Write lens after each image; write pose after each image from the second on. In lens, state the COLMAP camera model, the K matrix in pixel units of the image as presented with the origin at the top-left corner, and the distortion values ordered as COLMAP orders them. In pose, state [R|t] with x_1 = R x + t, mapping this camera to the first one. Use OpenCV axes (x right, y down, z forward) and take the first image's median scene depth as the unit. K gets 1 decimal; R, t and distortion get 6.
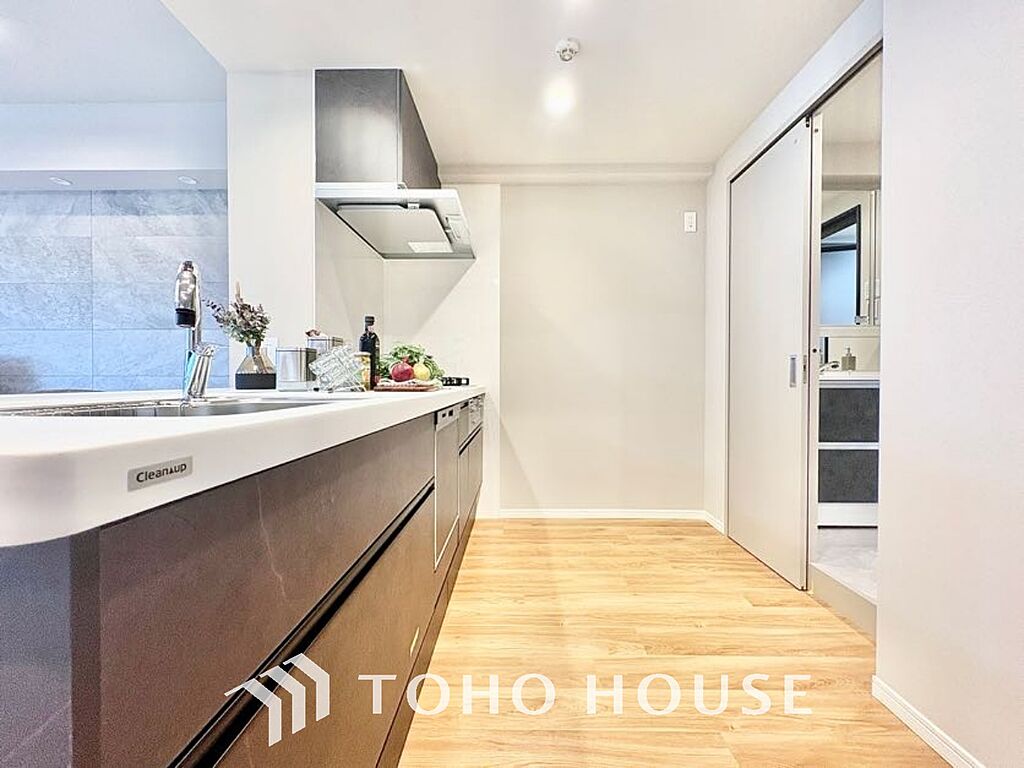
lens RADIAL K [[408.4, 0, 512.5], [0, 408.4, 384.7], [0, 0, 1]] dist [-0.000003, 0.000519]
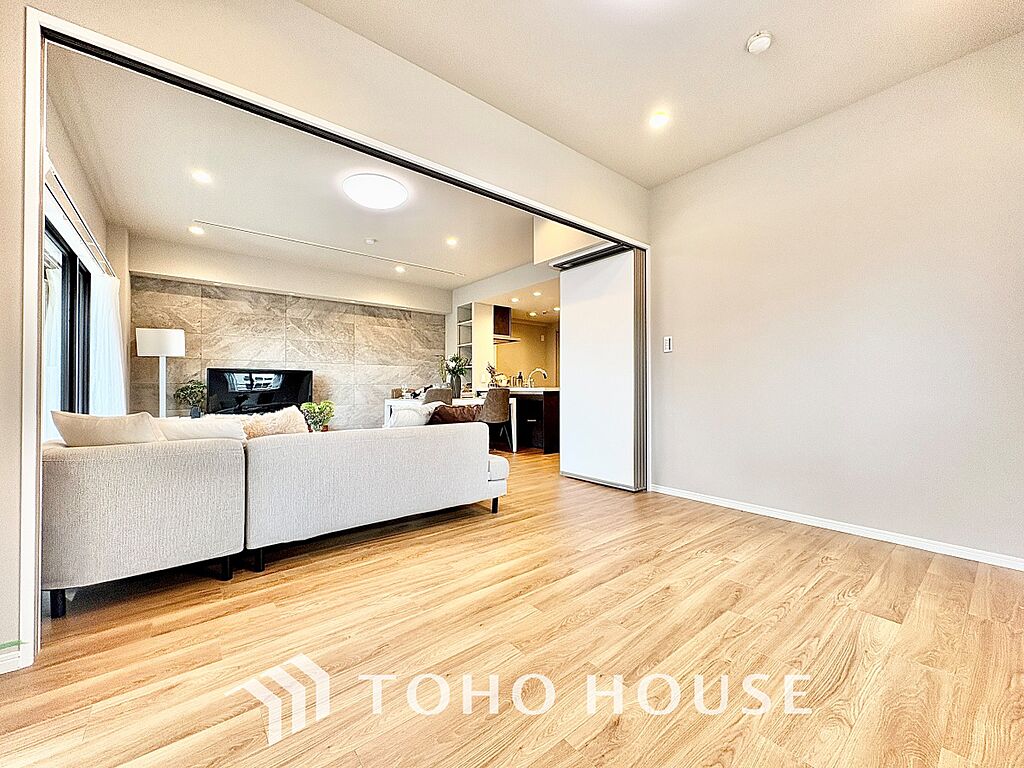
lens RADIAL K [[408.4, 0, 512.5], [0, 408.4, 384.7], [0, 0, 1]] dist [-0.000003, 0.000519]
pose [[0.764423, 0.003495, 0.644705, -3.027372], [0.008280, 0.999850, -0.015238, 0.038128], [-0.644661, 0.016986, 0.764280, -2.191864]]
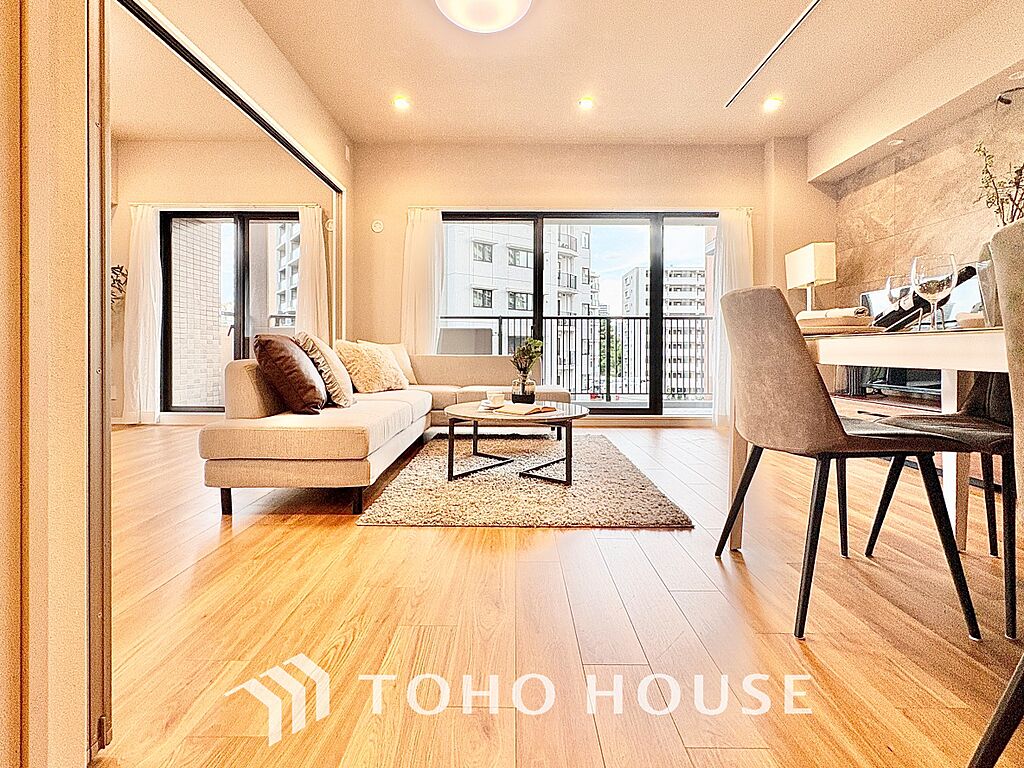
lens RADIAL K [[471.3, 0, 513.3], [0, 471.3, 351.5], [0, 0, 1]] dist [-0.001748, 0.000080]
pose [[0.016134, 0.004751, -0.999859, -0.733572], [-0.012553, 0.999911, 0.004549, 0.126522], [0.999791, 0.012478, 0.016192, -0.079279]]
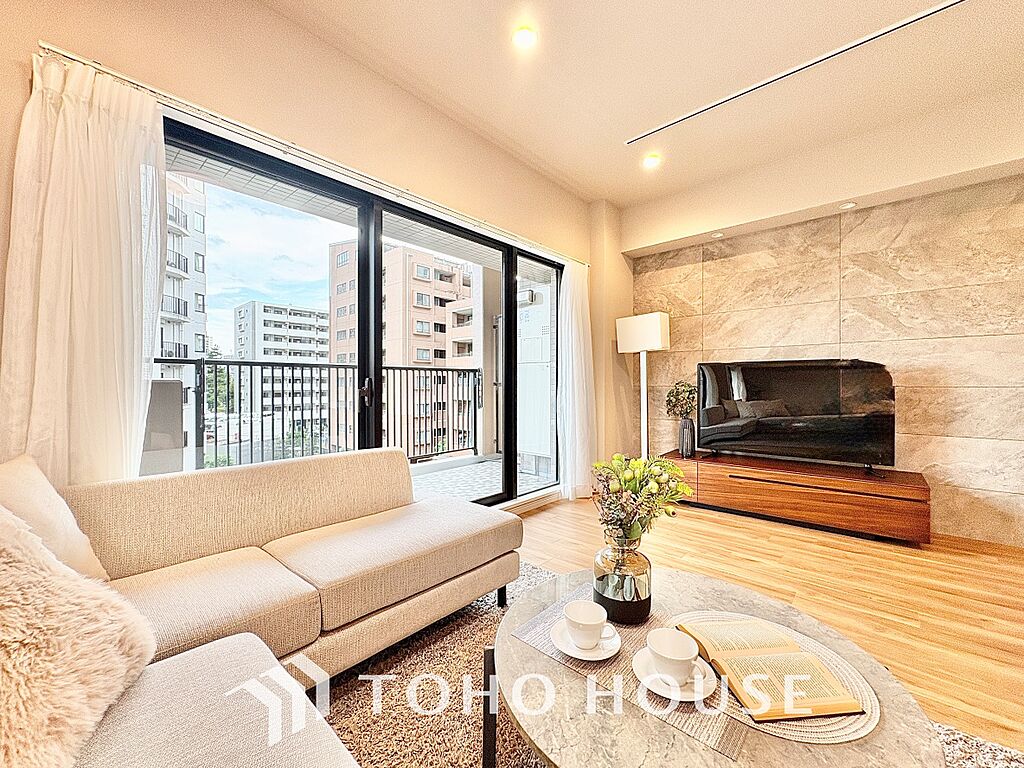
lens RADIAL K [[408.4, 0, 512.5], [0, 408.4, 384.7], [0, 0, 1]] dist [-0.000003, 0.000519]
pose [[0.750651, 0.002436, -0.660694, -2.163572], [-0.006927, 0.999967, -0.004183, -0.025343], [0.660662, 0.007717, 0.750643, -0.607955]]
